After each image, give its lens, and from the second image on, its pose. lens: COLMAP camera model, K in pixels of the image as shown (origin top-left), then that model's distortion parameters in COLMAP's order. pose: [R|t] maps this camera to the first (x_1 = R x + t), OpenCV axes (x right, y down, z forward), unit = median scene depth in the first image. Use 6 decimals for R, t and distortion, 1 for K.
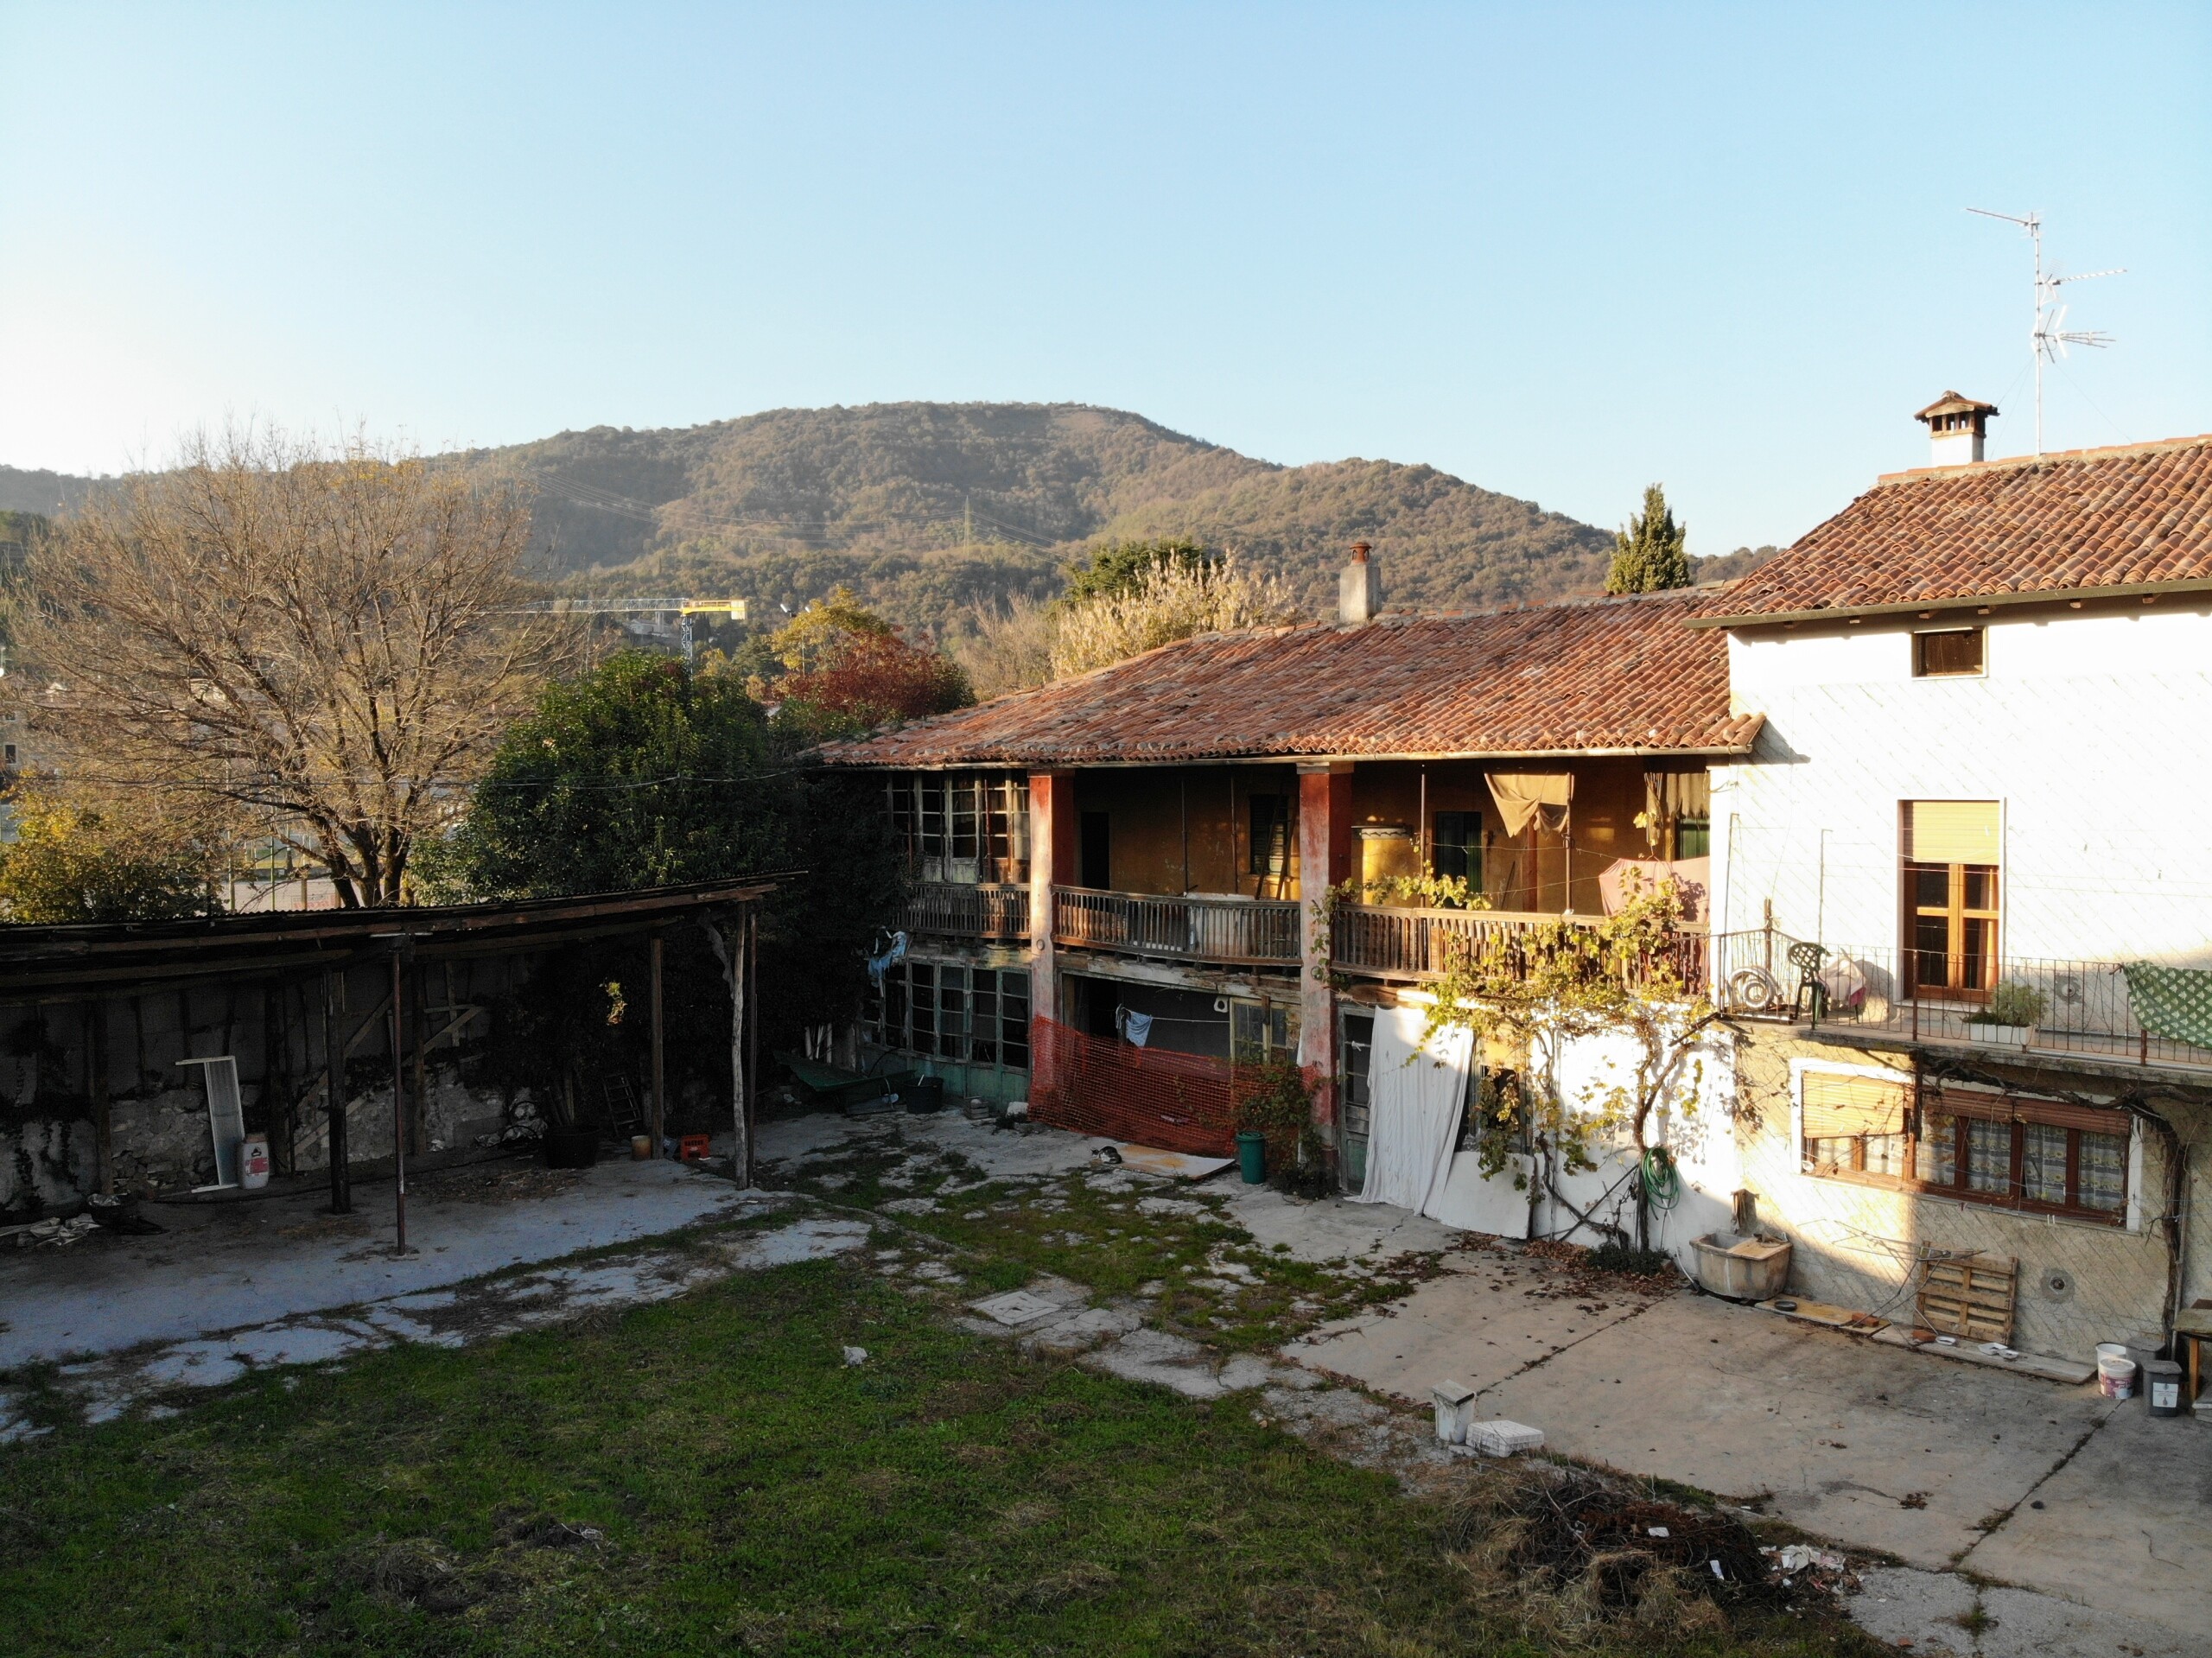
lens RADIAL K [[1646.6, 0, 1106.0], [0, 1646.6, 829.0], [0, 0, 1]] dist [0.089158, -0.223698]
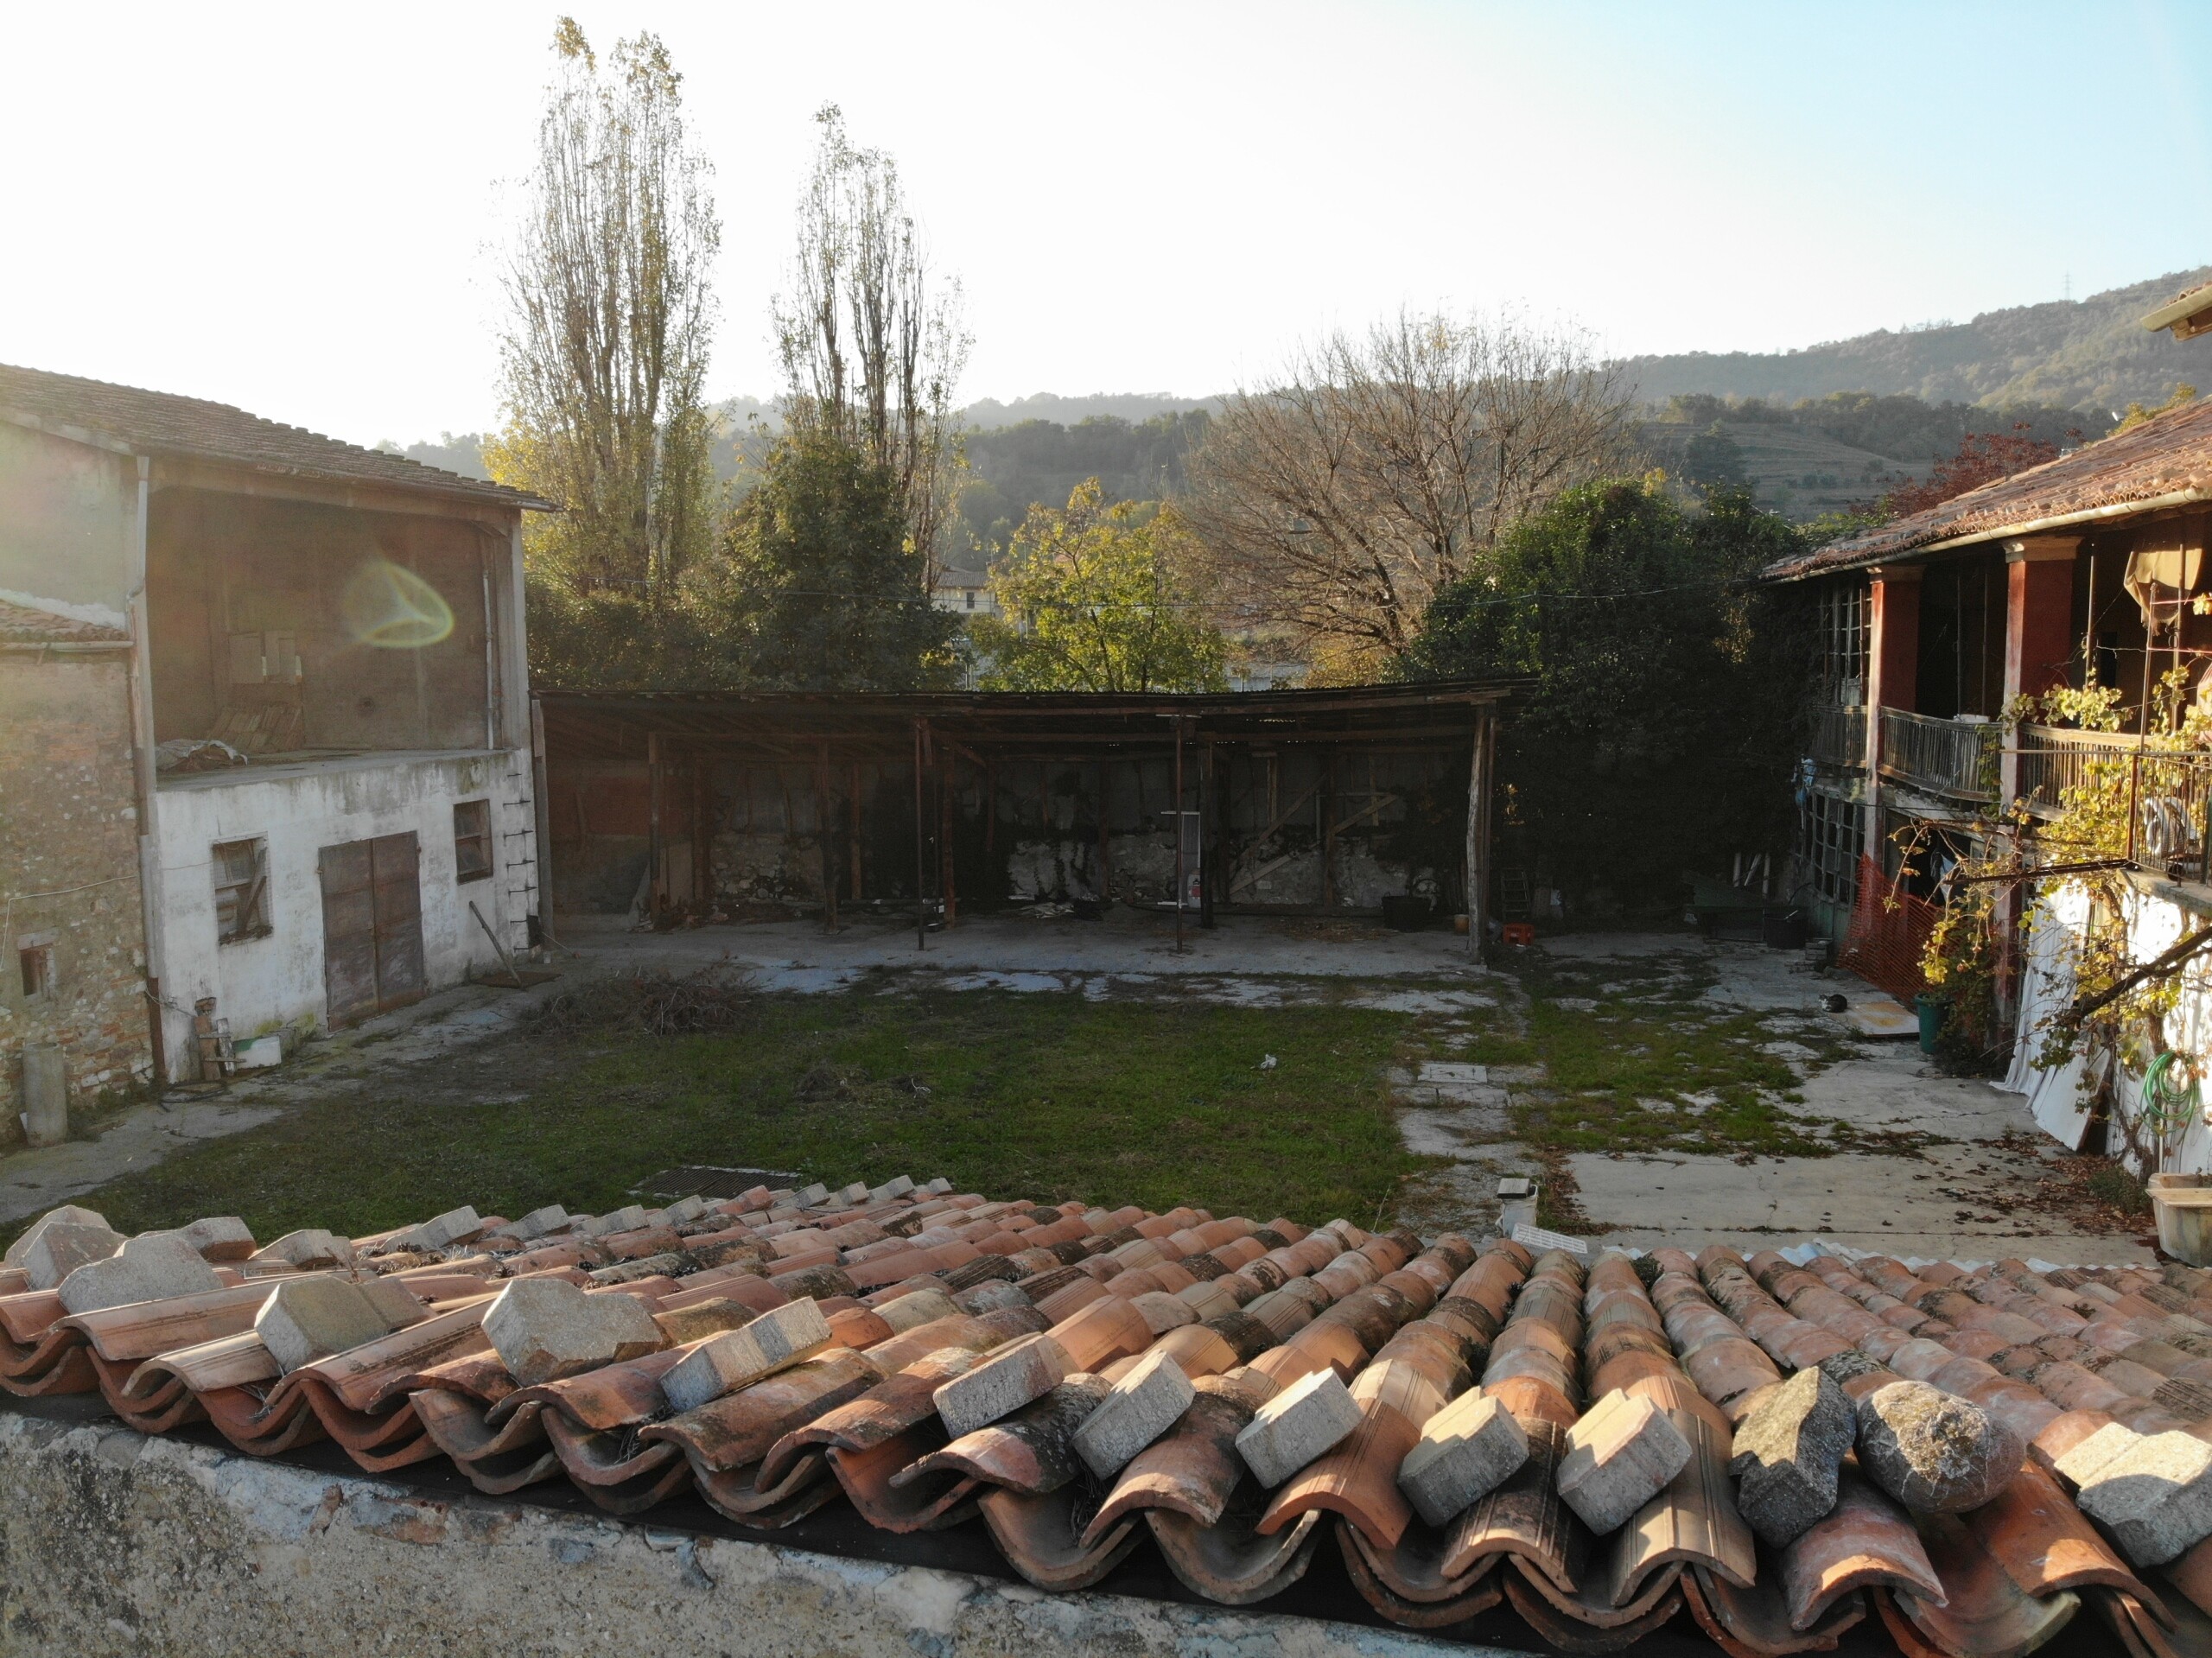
lens RADIAL K [[1627.4, 0, 1090.4], [0, 1627.4, 825.6], [0, 0, 1]] dist [0.099440, -0.198202]
pose [[0.581476, 0.086451, -0.808957, 0.614574], [-0.019749, 0.995545, 0.092196, 0.033895], [0.813324, -0.037633, 0.580593, 0.188201]]
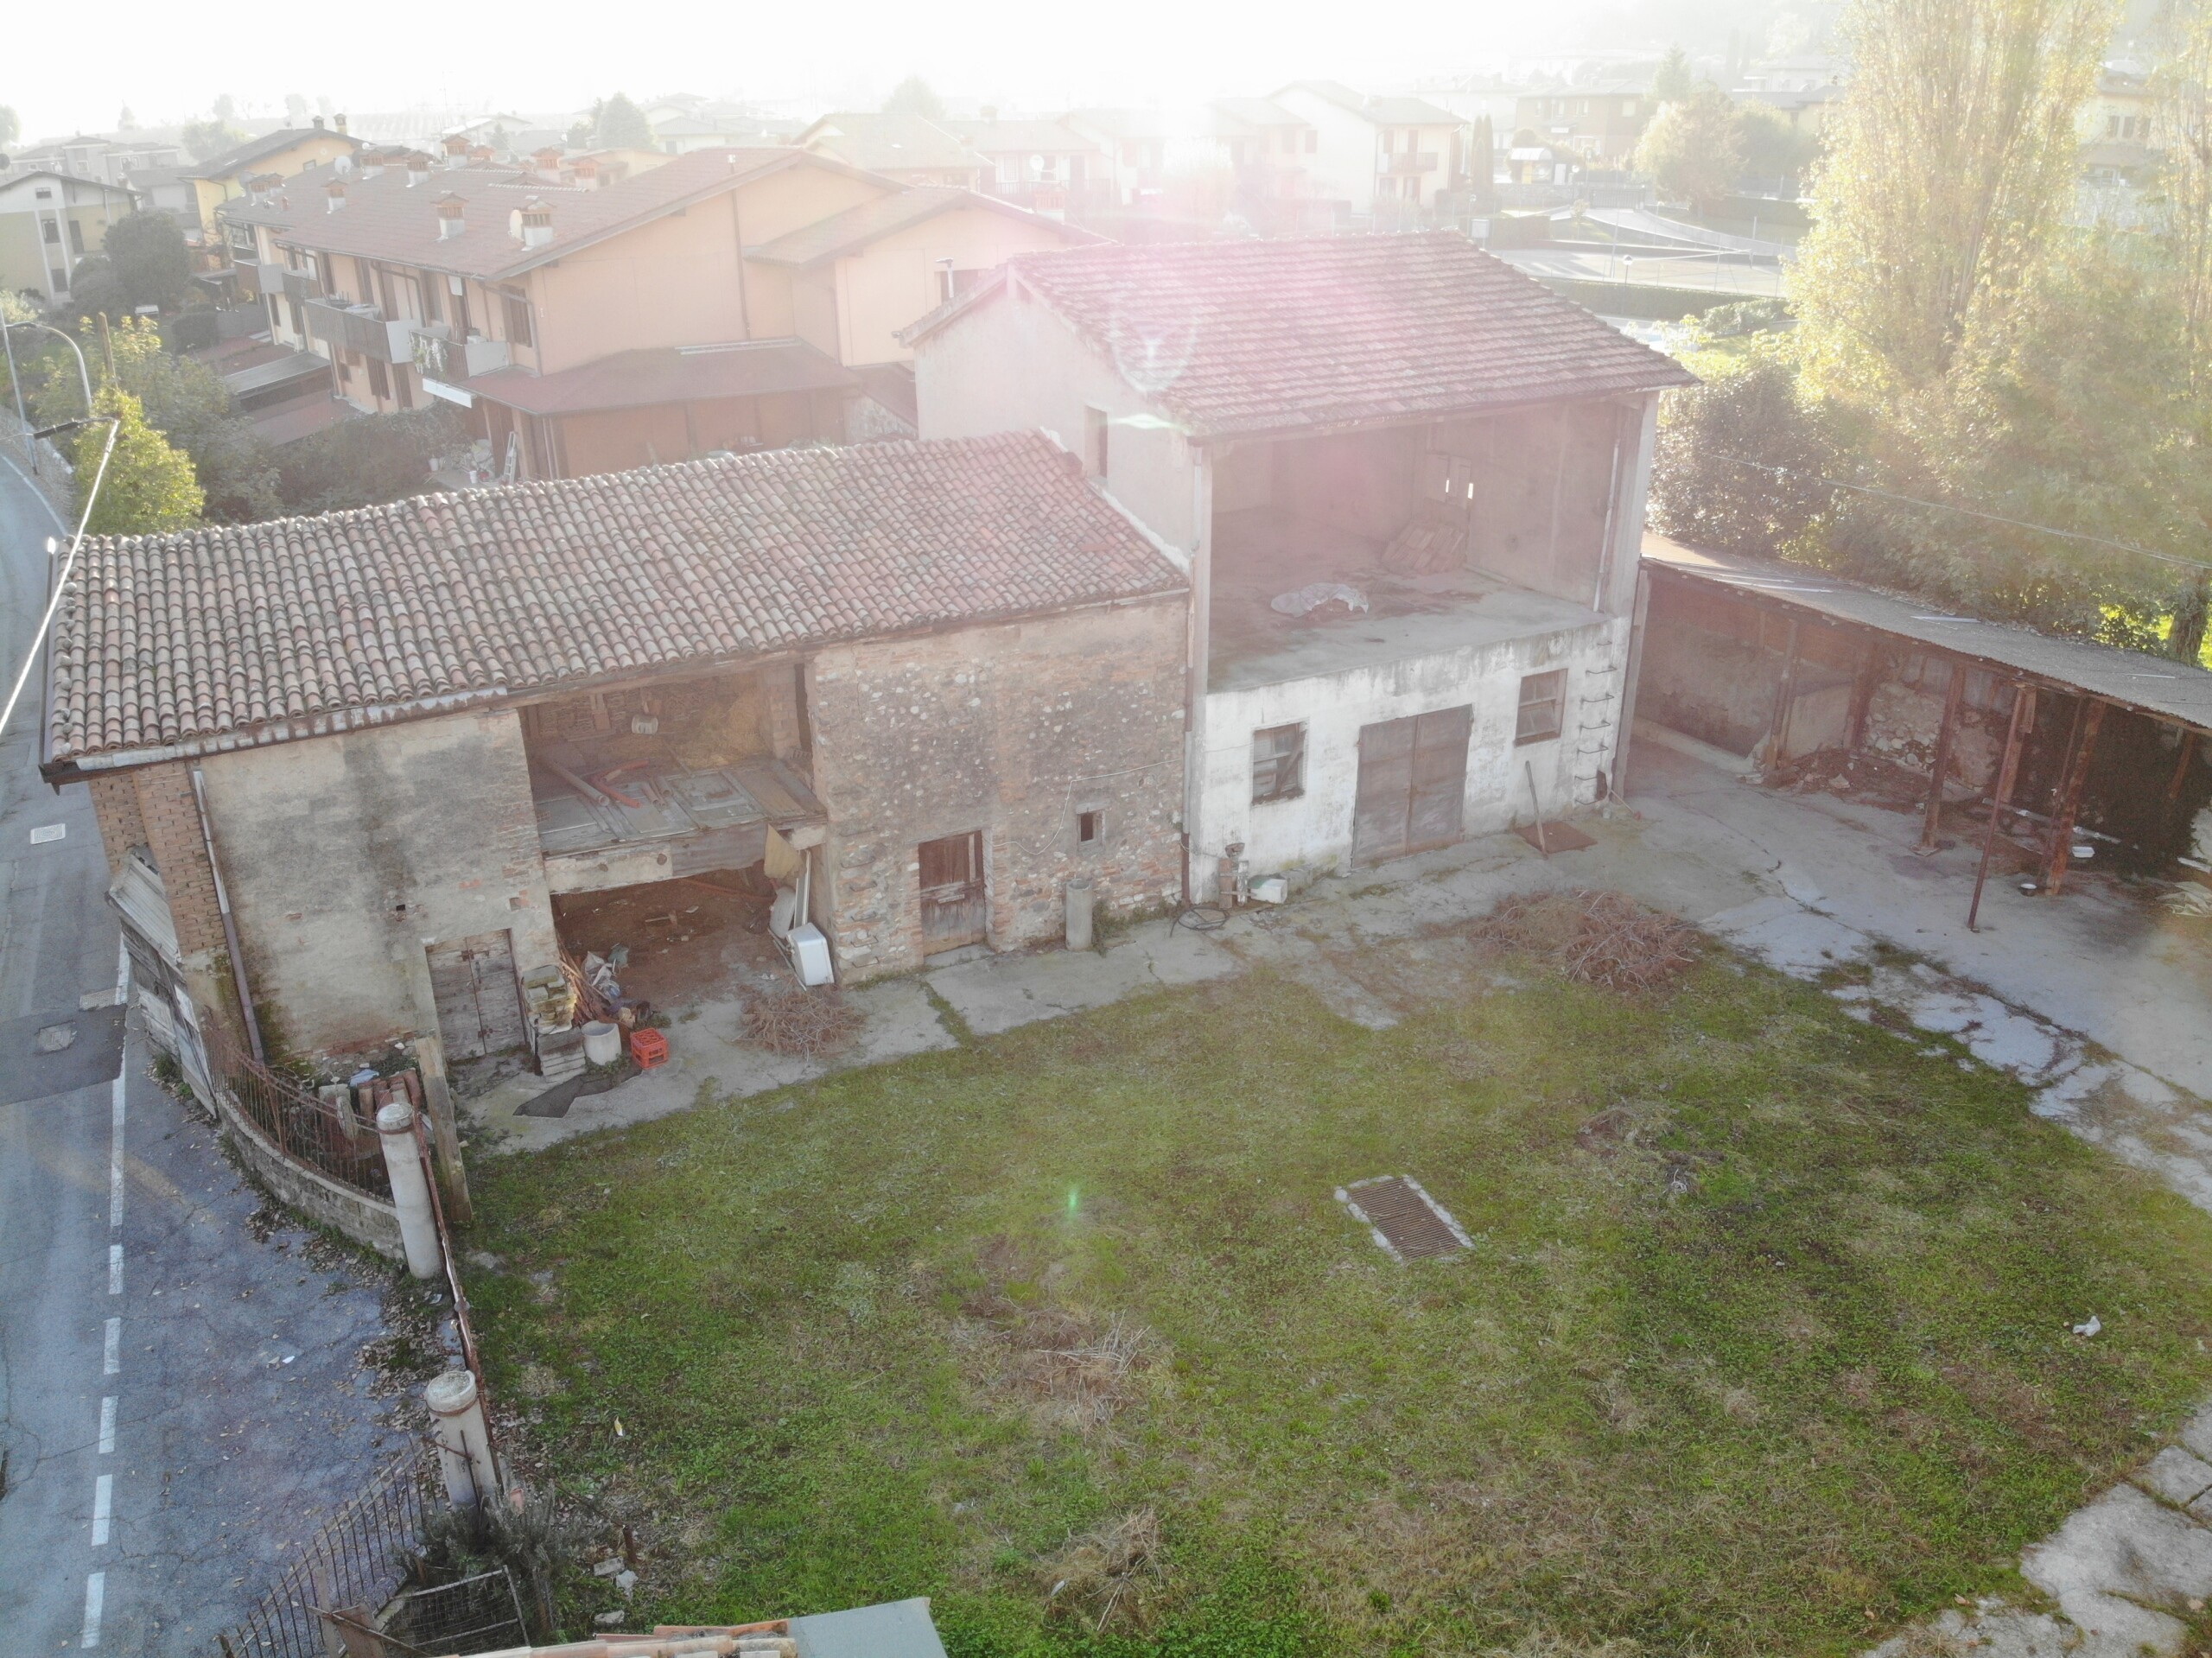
lens RADIAL K [[1627.4, 0, 1090.4], [0, 1627.4, 825.6], [0, 0, 1]] dist [0.099440, -0.198202]
pose [[-0.287055, 0.388844, -0.875443, 0.655654], [-0.018163, 0.911531, 0.410829, -0.301159], [0.957742, 0.133831, -0.254597, 0.547278]]
